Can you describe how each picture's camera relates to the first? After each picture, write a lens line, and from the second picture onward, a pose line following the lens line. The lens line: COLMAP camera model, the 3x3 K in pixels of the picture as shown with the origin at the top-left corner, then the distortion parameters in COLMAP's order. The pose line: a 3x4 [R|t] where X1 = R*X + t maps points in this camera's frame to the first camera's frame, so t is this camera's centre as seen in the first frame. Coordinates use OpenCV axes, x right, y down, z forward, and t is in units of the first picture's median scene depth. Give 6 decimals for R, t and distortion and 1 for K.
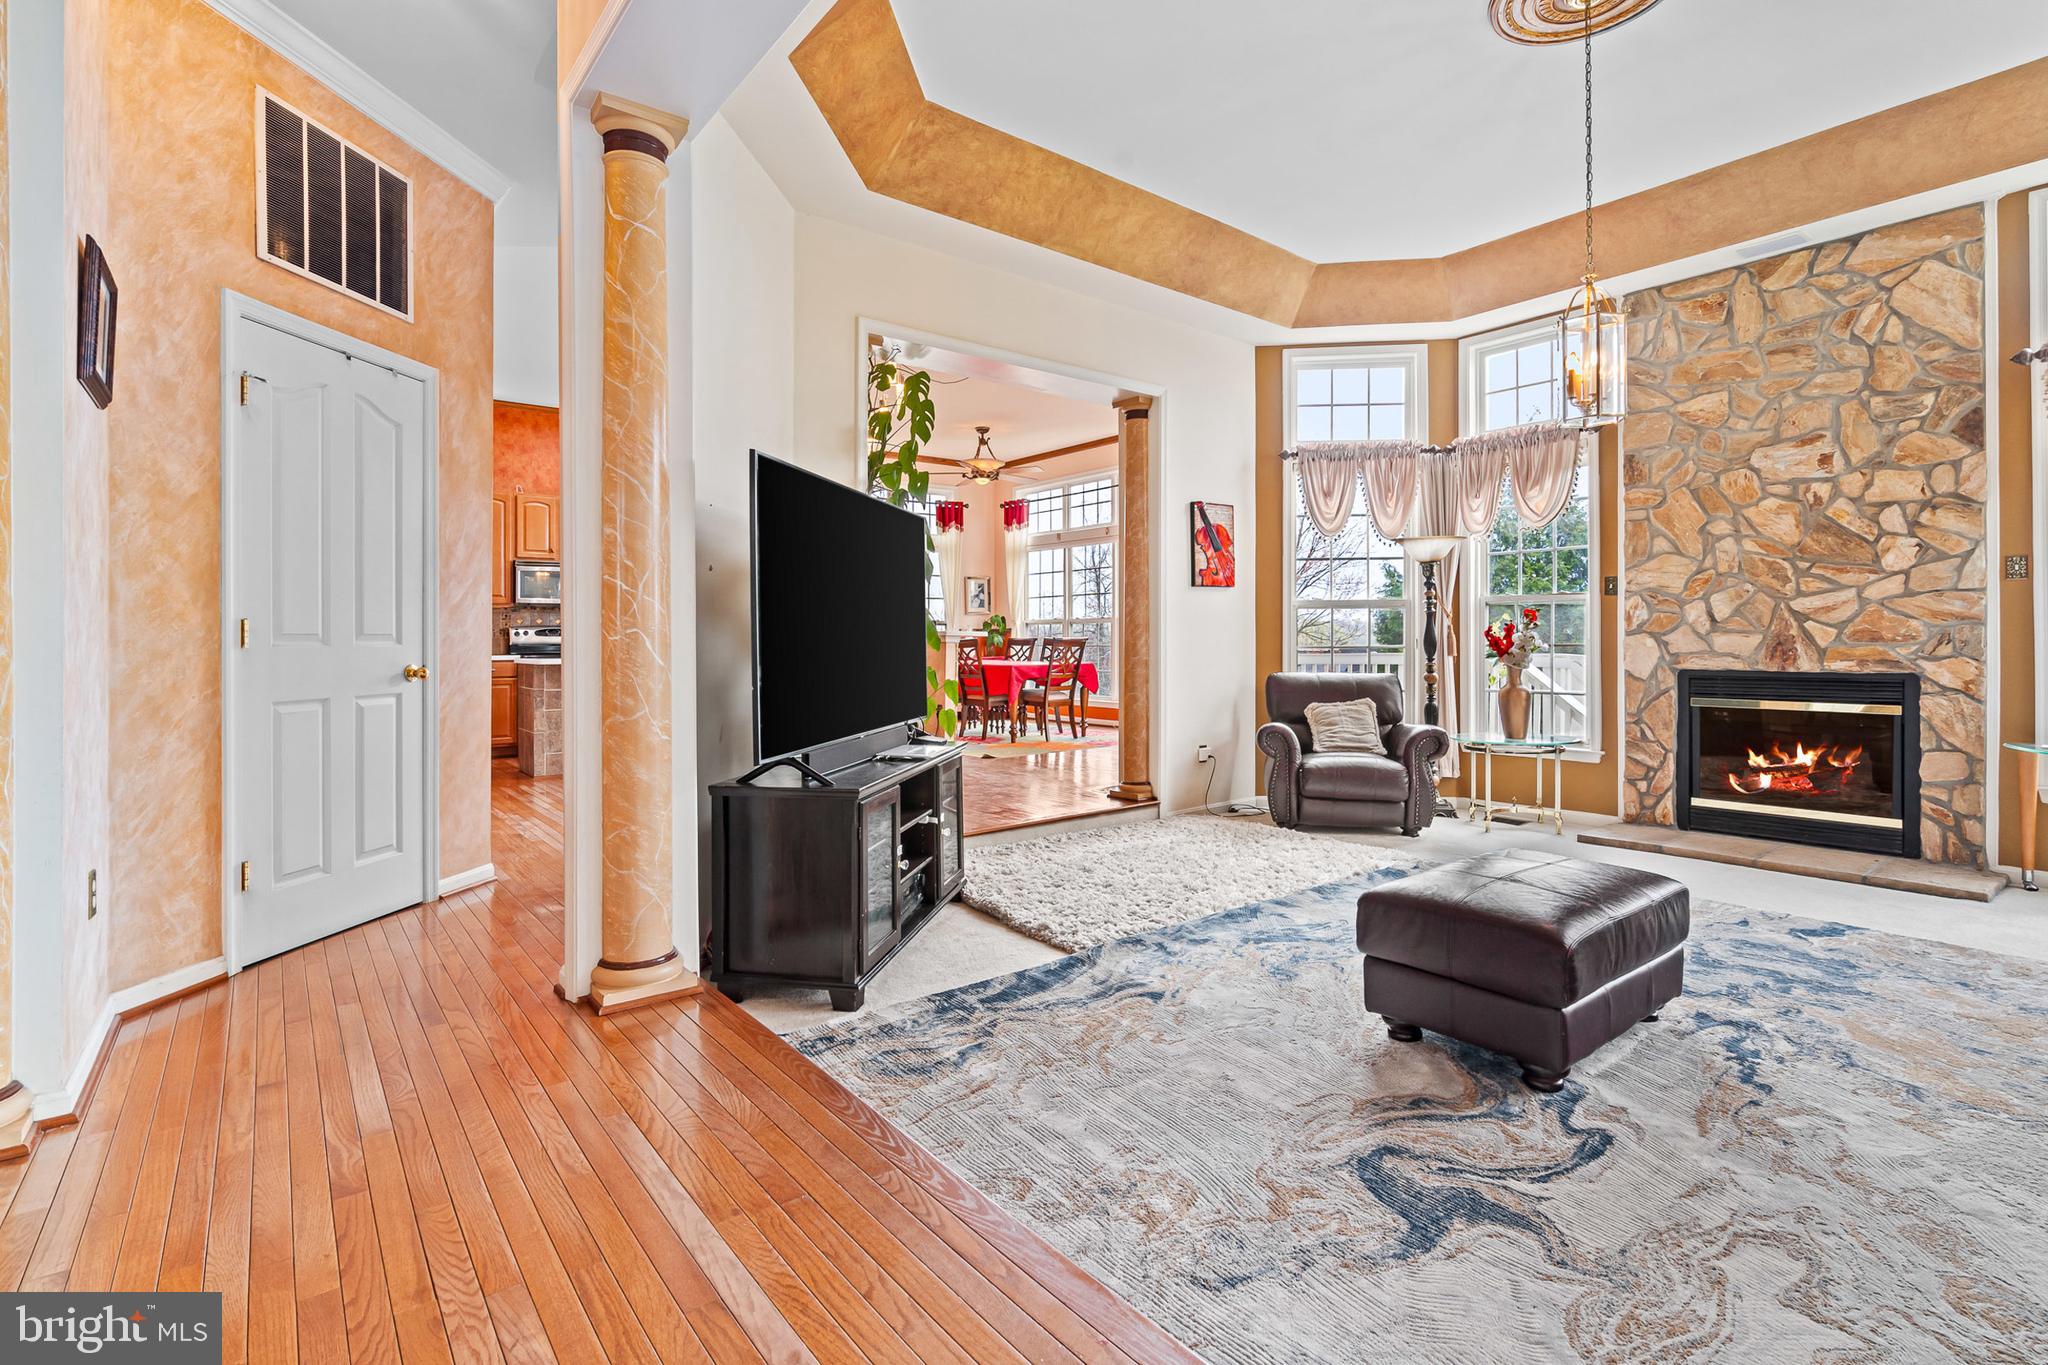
lens RADIAL K [[939.6, 0, 1034.1], [0, 939.6, 640.4], [0, 0, 1]] dist [-0.006267, 0.002502]
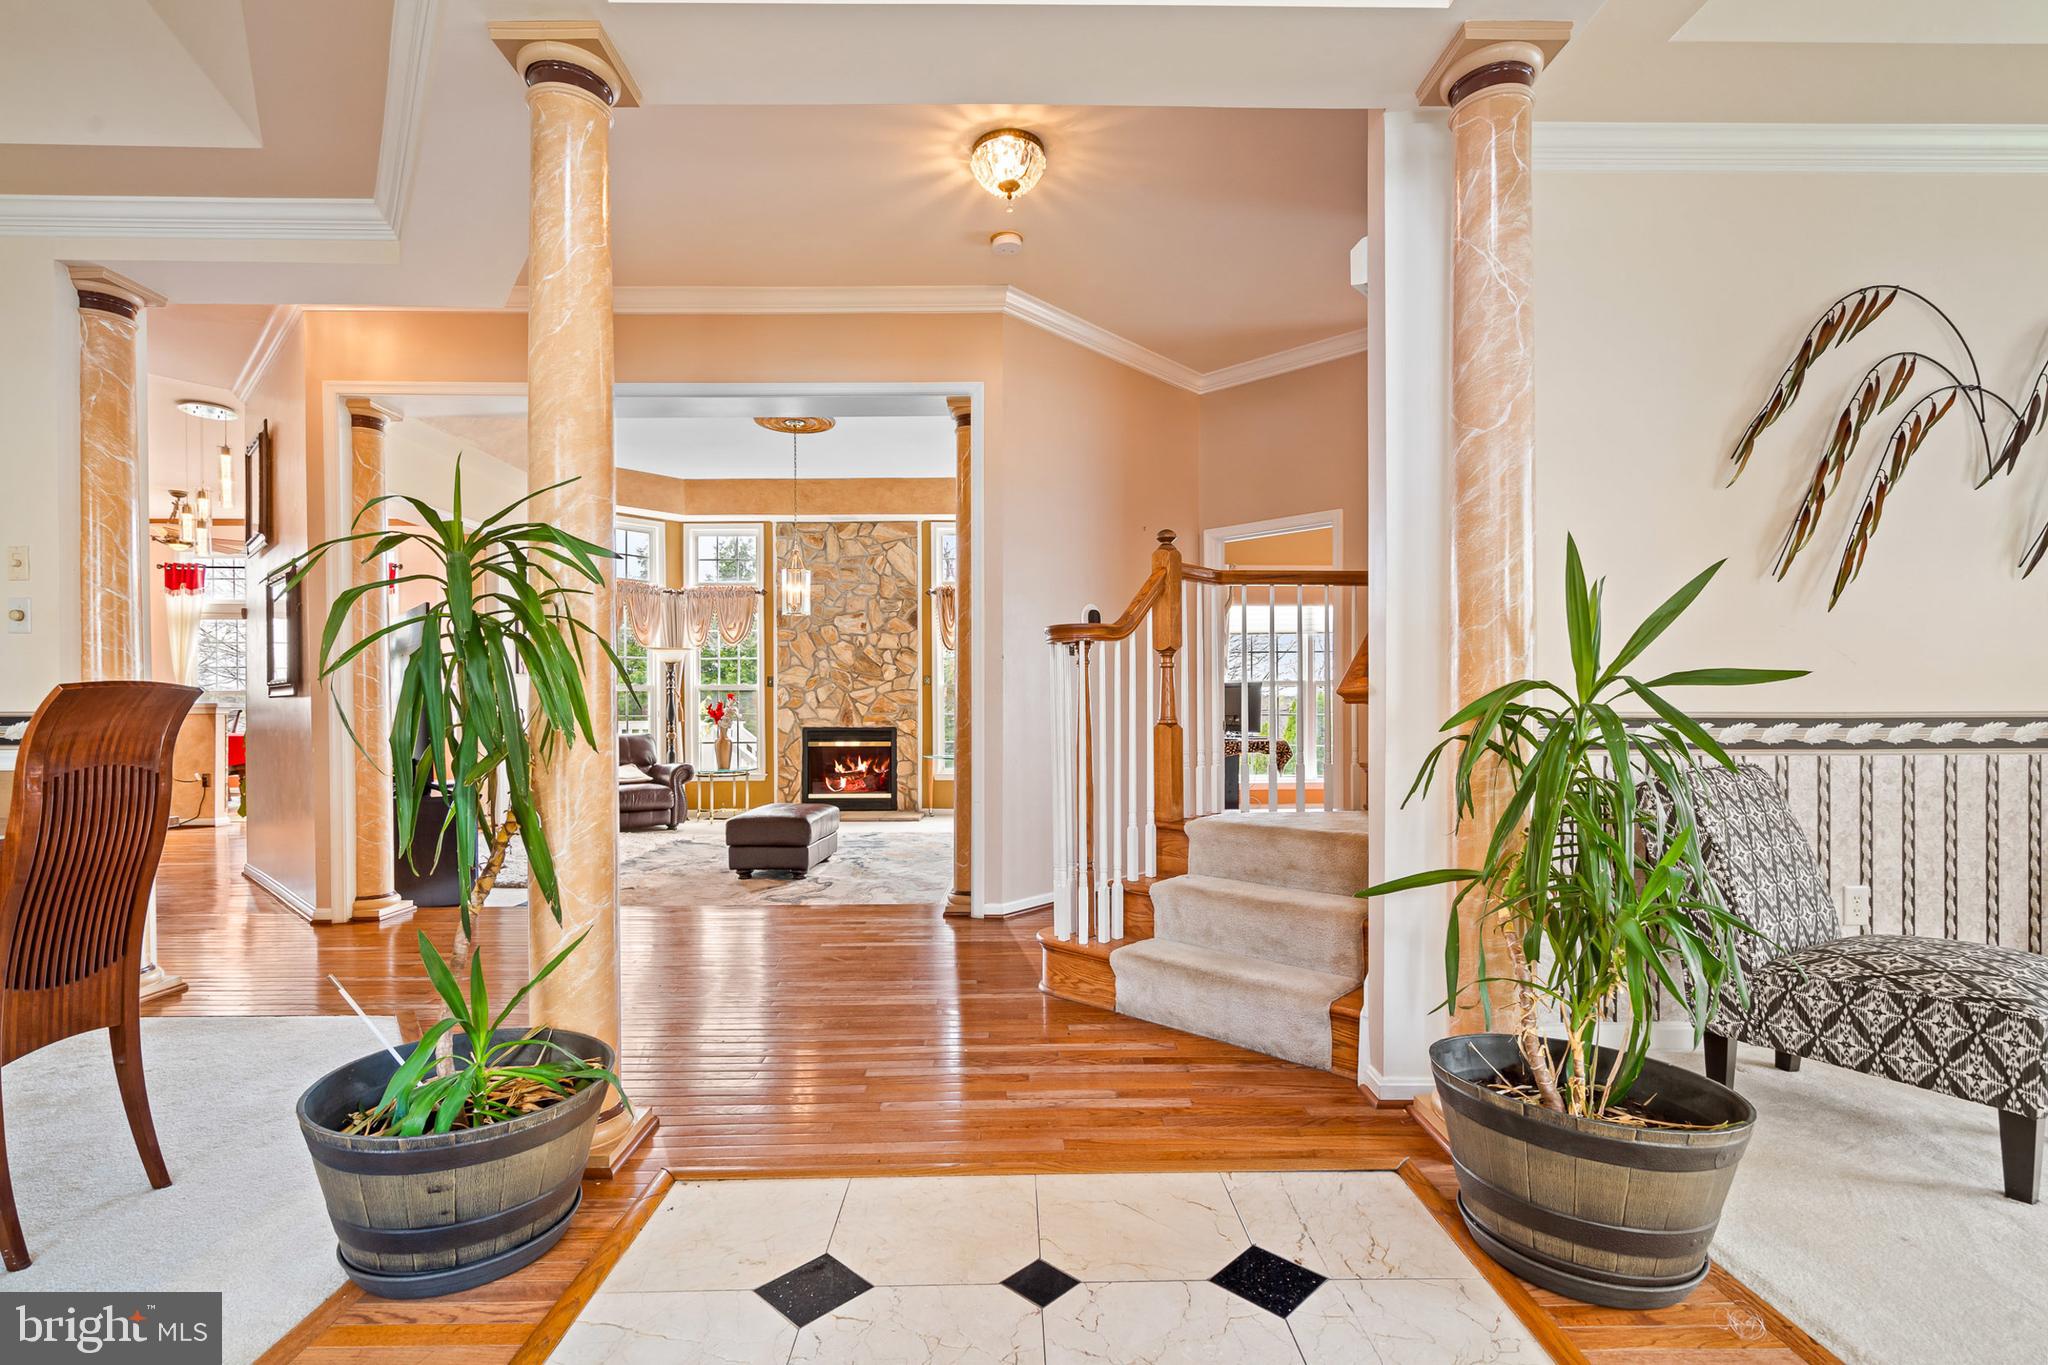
lens RADIAL K [[939.6, 0, 1021.3], [0, 939.6, 715.6], [0, 0, 1]] dist [-0.006267, 0.002502]
pose [[0.615763, -0.003060, 0.787926, -0.576336], [0.001758, 0.999995, 0.002510, 0.003445], [-0.787930, -0.000160, 0.615765, -0.555199]]
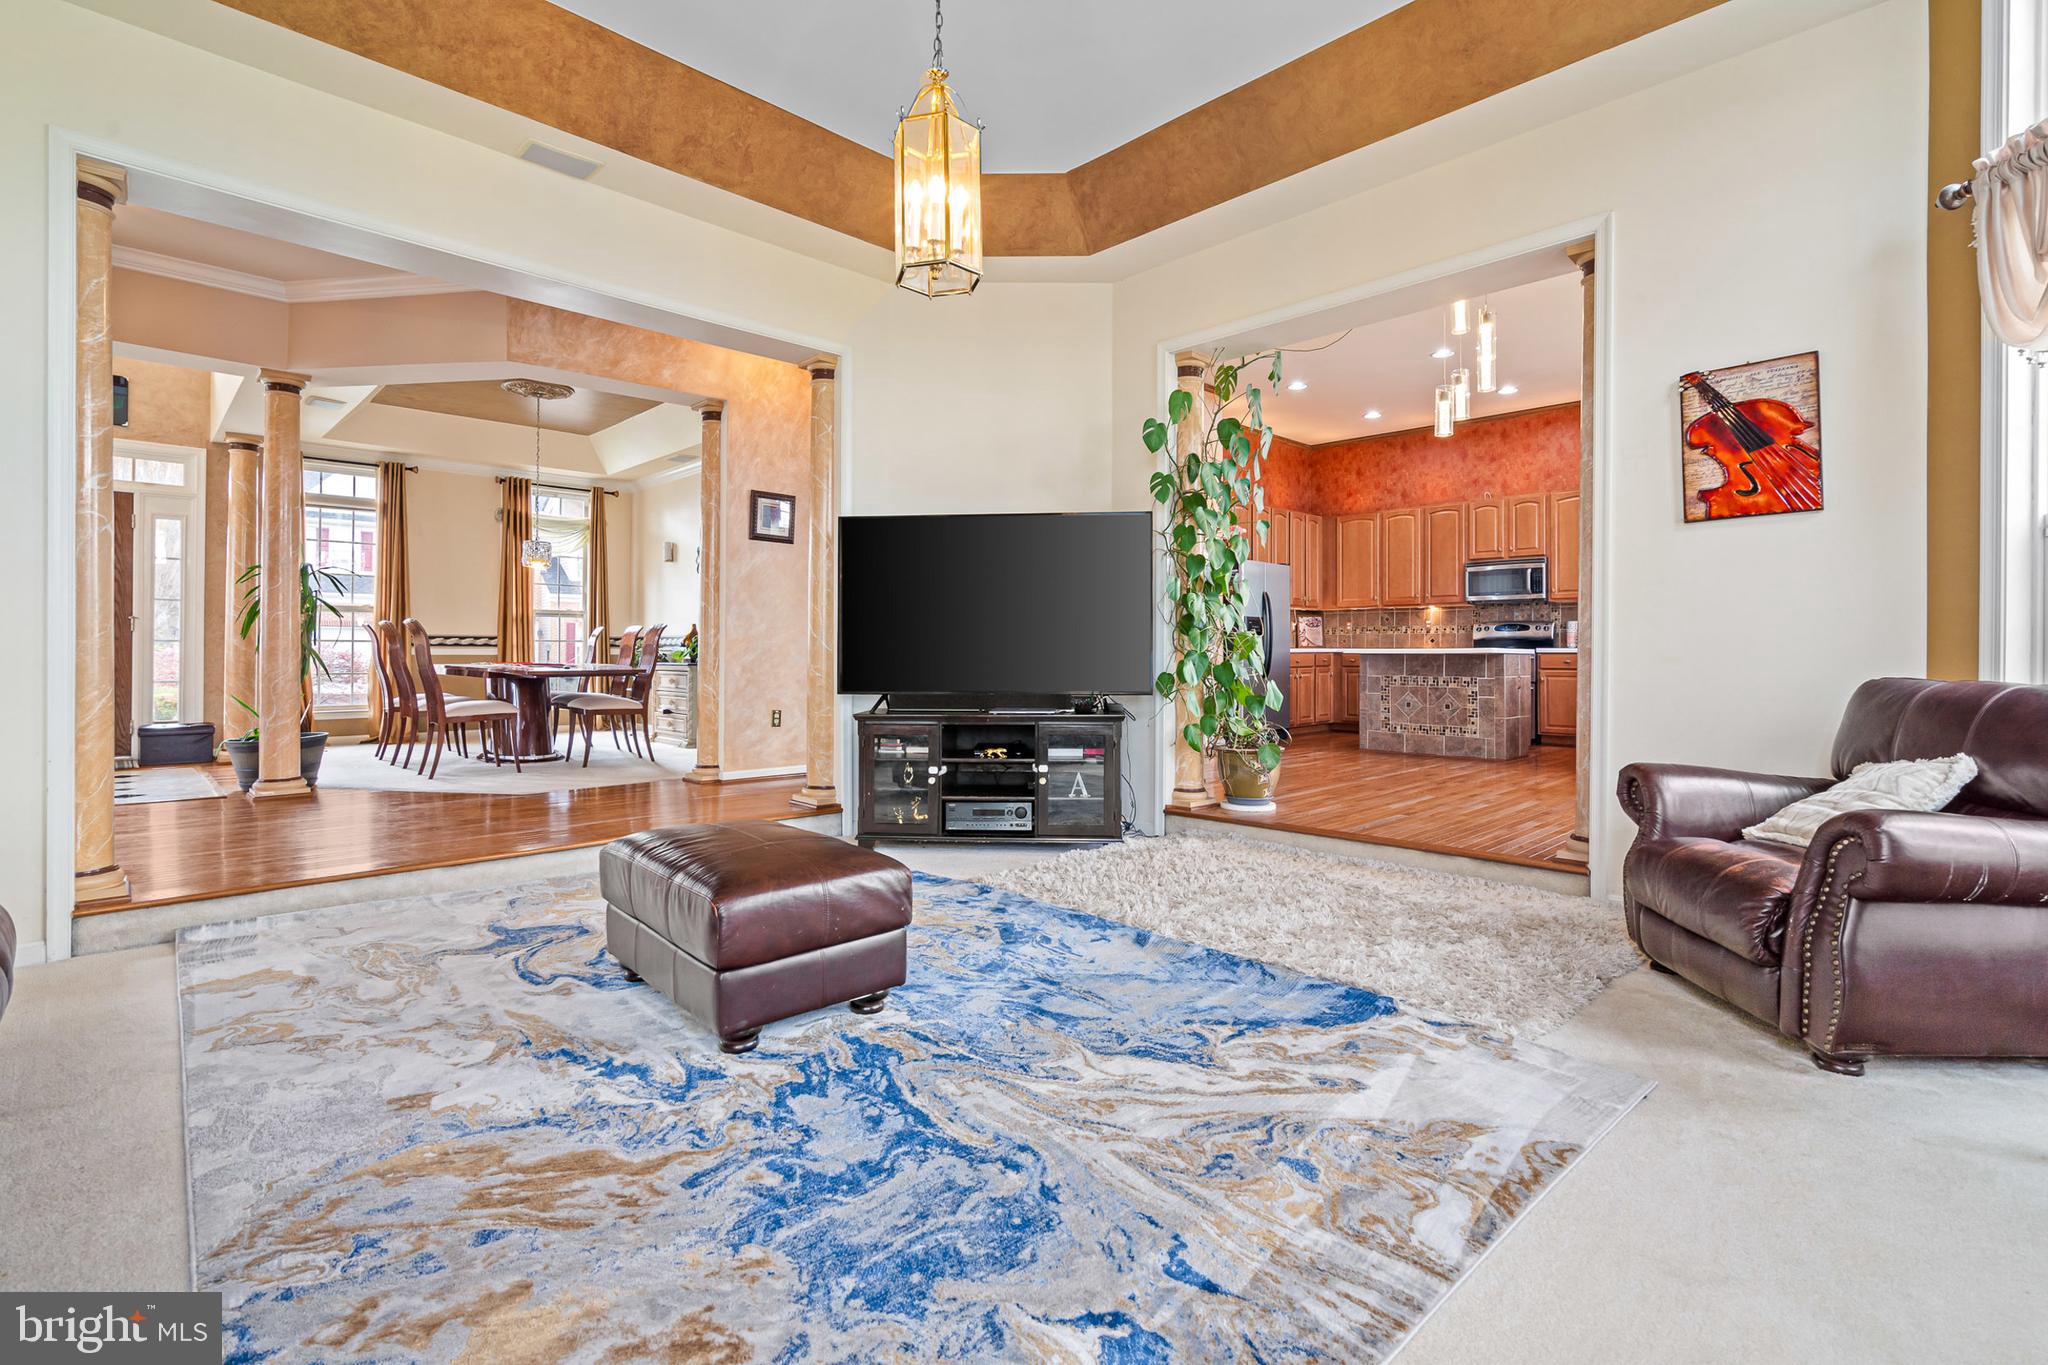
lens RADIAL K [[939.6, 0, 1030.5], [0, 939.6, 635.5], [0, 0, 1]] dist [-0.006267, 0.002502]
pose [[0.106291, -0.011174, -0.994272, 0.863129], [-0.002931, 0.999929, -0.011551, 0.024988], [0.994331, 0.004142, 0.106251, 0.668140]]
